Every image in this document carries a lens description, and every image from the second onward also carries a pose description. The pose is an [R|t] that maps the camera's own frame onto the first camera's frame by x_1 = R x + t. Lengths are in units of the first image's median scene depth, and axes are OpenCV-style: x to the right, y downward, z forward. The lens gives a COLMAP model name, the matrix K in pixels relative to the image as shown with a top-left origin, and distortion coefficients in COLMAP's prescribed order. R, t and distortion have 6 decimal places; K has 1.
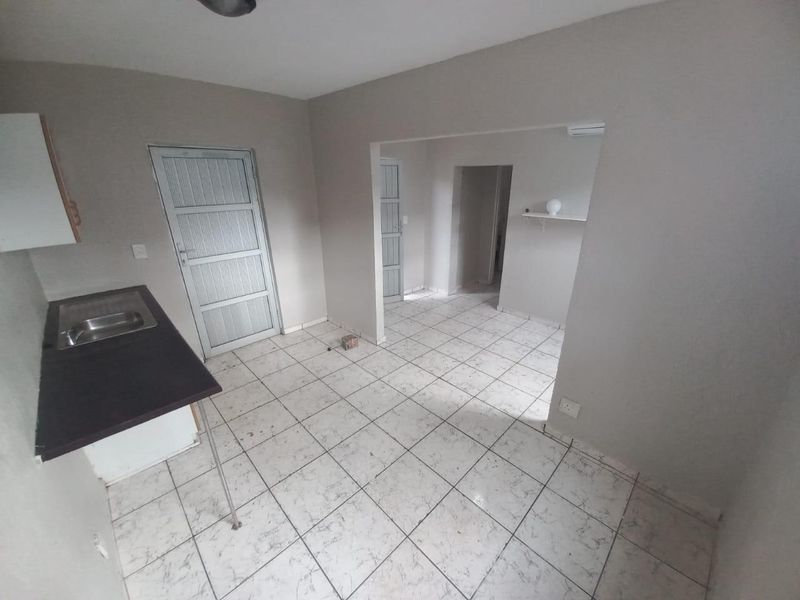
lens RADIAL K [[316.4, 0, 408.3], [0, 316.4, 303.3], [0, 0, 1]] dist [-0.014483, -0.003853]
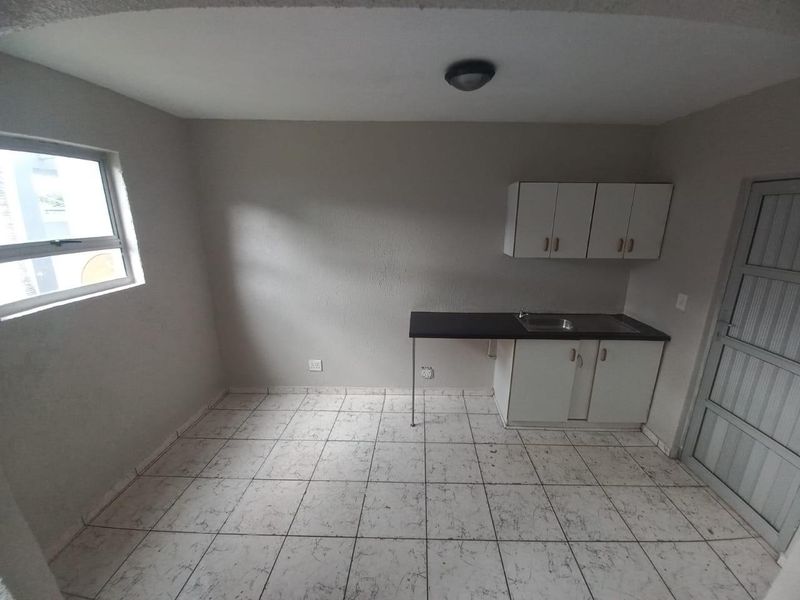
lens RADIAL K [[316.4, 0, 422.4], [0, 316.4, 300.0], [0, 0, 1]] dist [-0.014483, -0.003853]
pose [[-0.706859, 0.158163, -0.689446, 0.182253], [-0.273843, 0.837490, 0.472885, -0.255014], [0.652197, 0.523063, -0.548675, 0.662612]]
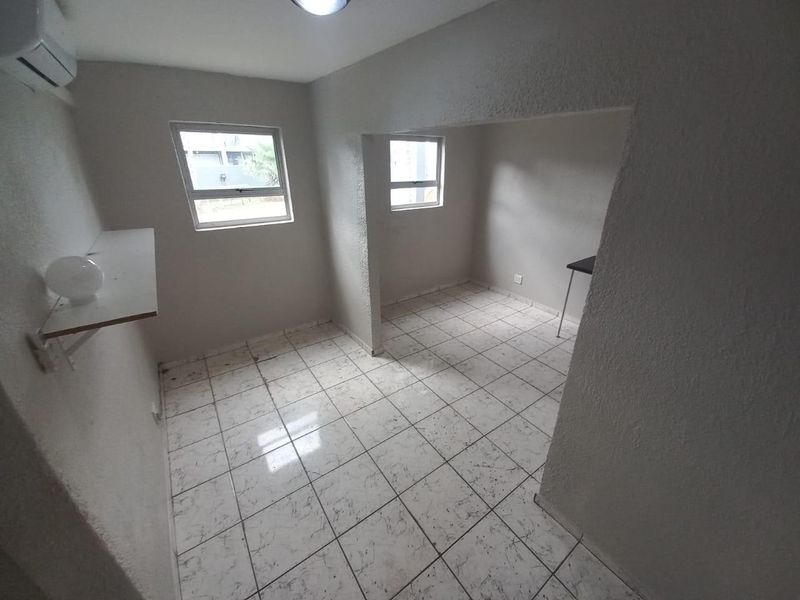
lens RADIAL K [[316.4, 0, 407.7], [0, 316.4, 305.4], [0, 0, 1]] dist [-0.014483, -0.003853]
pose [[-0.986293, -0.082594, 0.142844, 0.078442], [0.046011, 0.693699, 0.718794, -0.441204], [-0.158459, 0.715514, -0.680390, 1.041107]]
